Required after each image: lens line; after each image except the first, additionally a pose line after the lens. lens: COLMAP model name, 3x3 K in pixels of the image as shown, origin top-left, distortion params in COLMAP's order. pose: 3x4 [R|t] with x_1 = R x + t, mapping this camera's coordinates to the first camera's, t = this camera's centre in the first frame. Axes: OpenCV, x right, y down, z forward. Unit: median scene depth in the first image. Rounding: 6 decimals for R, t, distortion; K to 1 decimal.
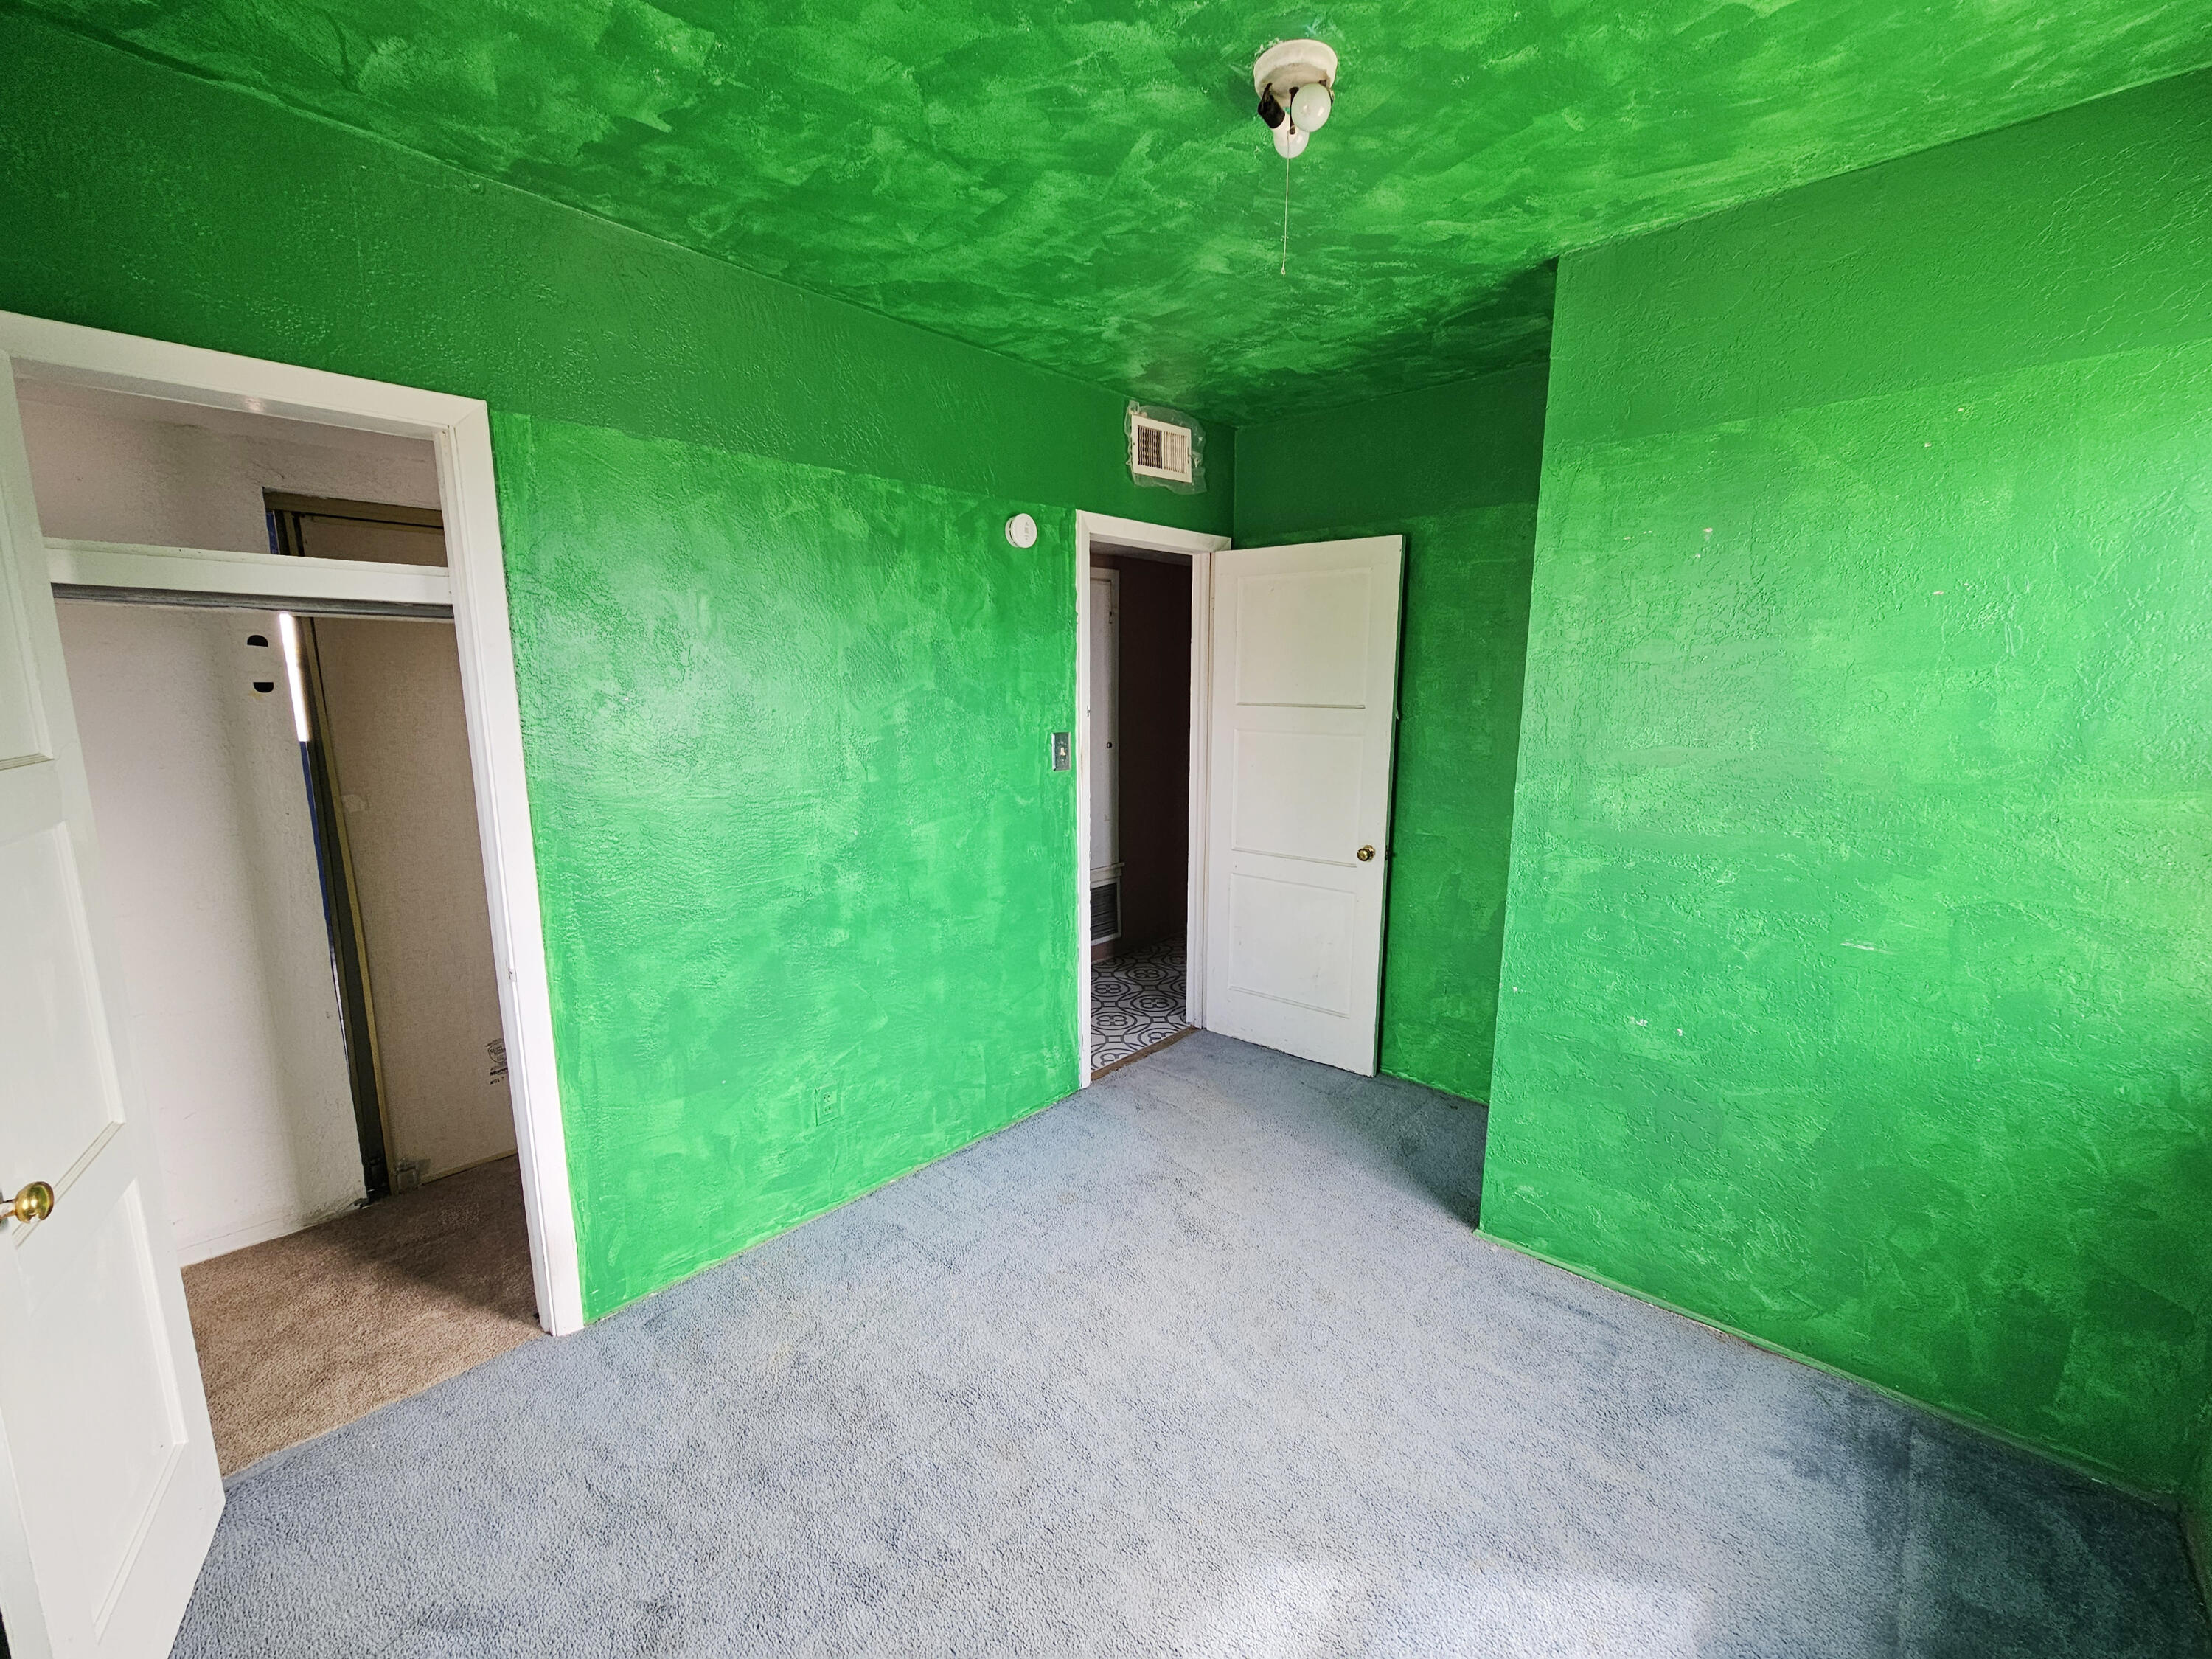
lens RADIAL K [[913.9, 0, 1102.4], [0, 913.9, 831.0], [0, 0, 1]] dist [-0.005617, 0.002259]
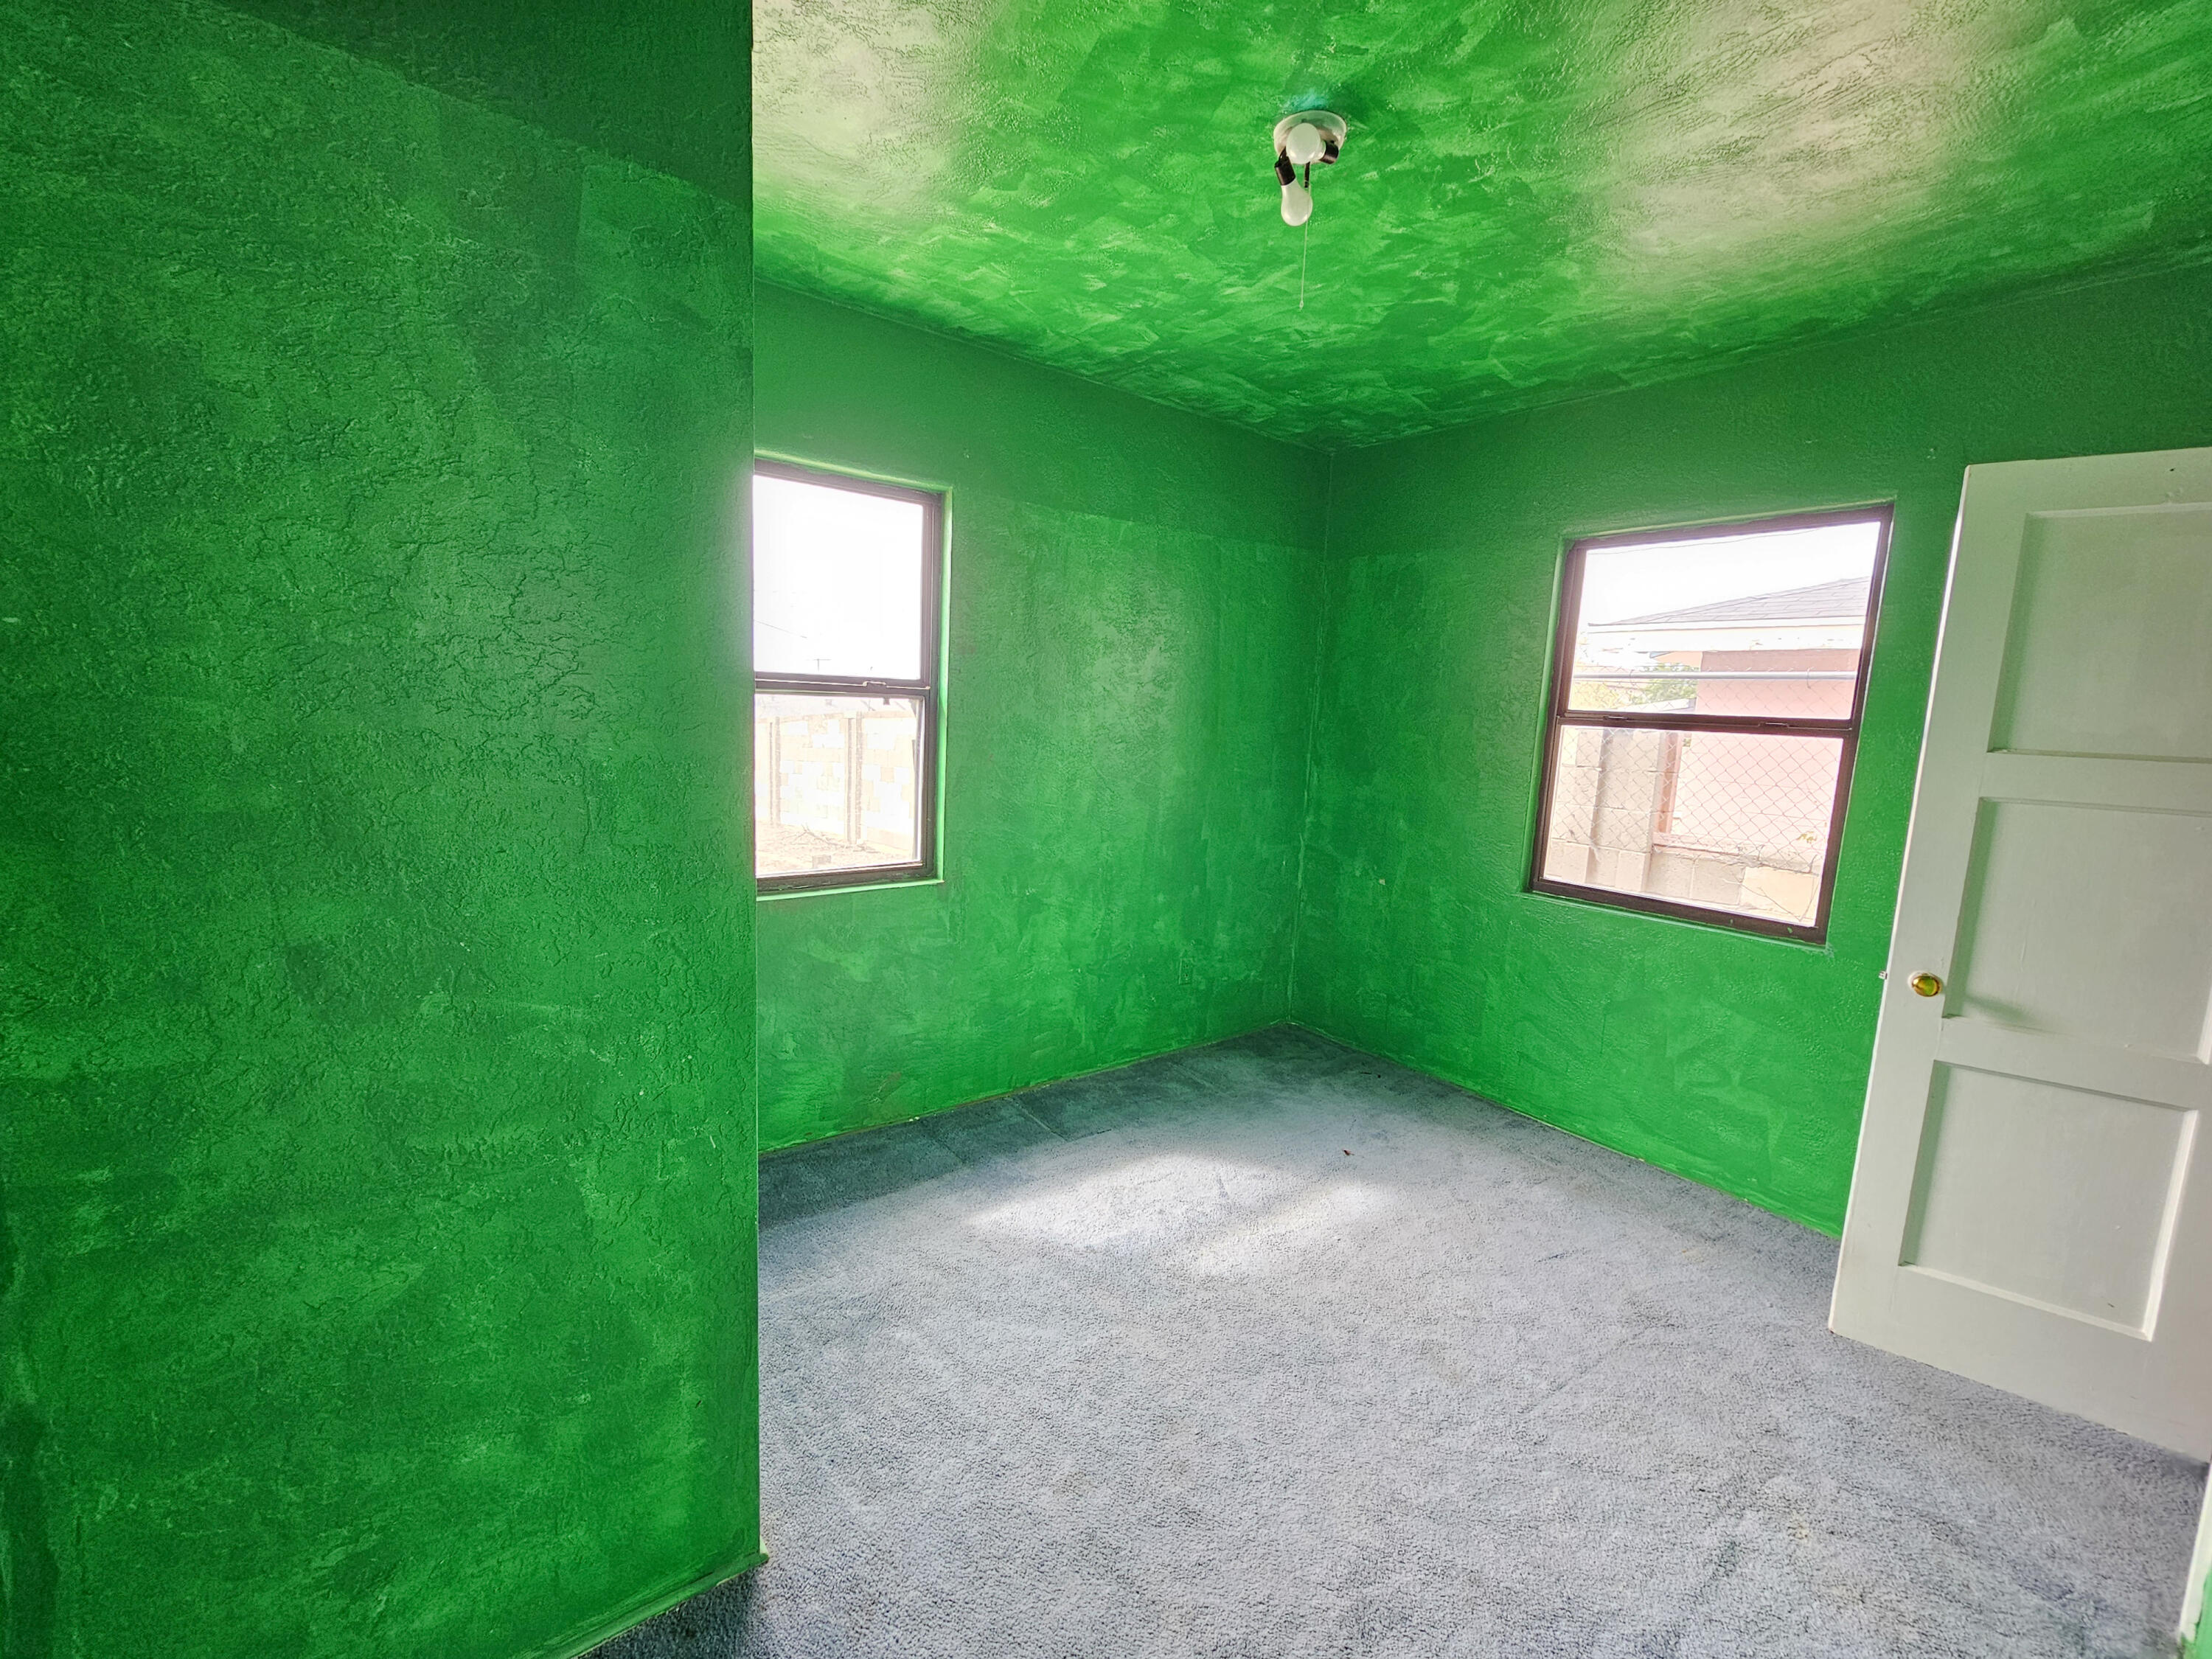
lens RADIAL K [[913.9, 0, 1085.7], [0, 913.9, 830.7], [0, 0, 1]] dist [-0.005617, 0.002259]
pose [[-0.982383, -0.069312, 0.173552, 0.147661], [-0.013893, 0.953196, 0.302035, -0.218181], [-0.186364, 0.294303, -0.937366, 1.557348]]
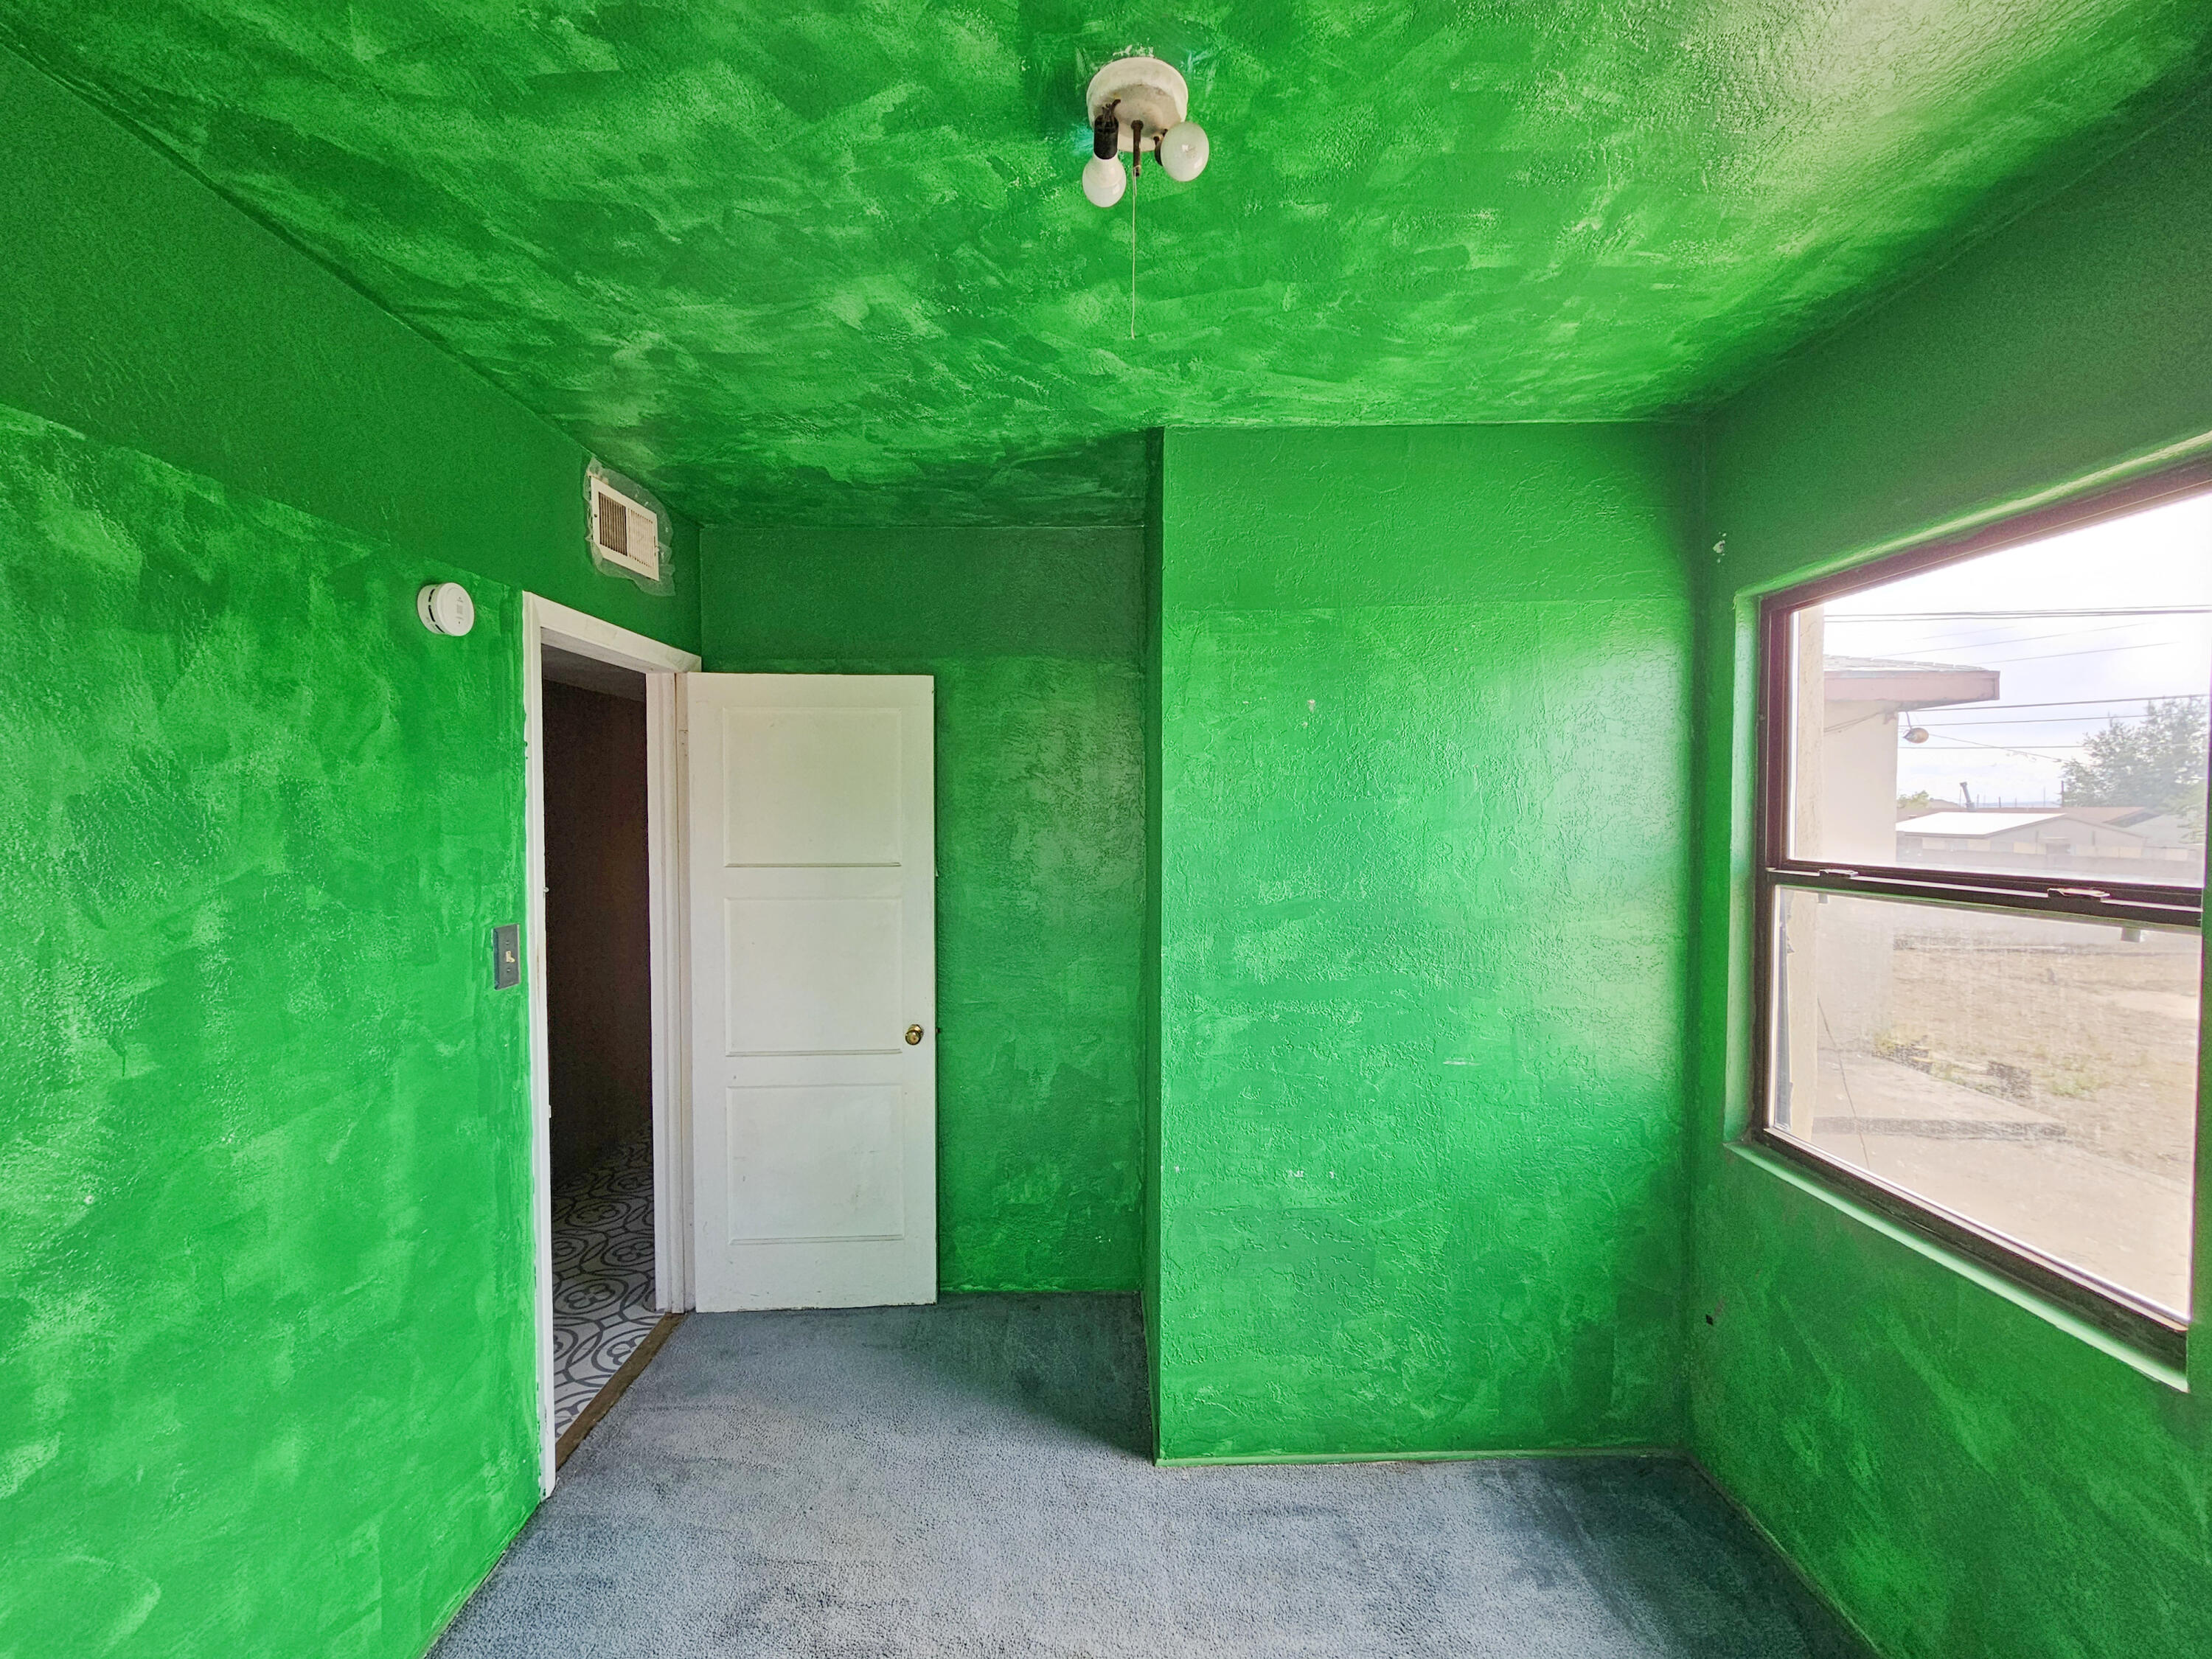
lens RADIAL K [[913.9, 0, 1102.1], [0, 913.9, 831.7], [0, 0, 1]] dist [-0.005617, 0.002259]
pose [[0.730053, -0.018103, 0.683151, -0.238104], [0.118162, 0.987936, -0.100096, -0.083652], [-0.673097, 0.153798, 0.723385, 0.352306]]
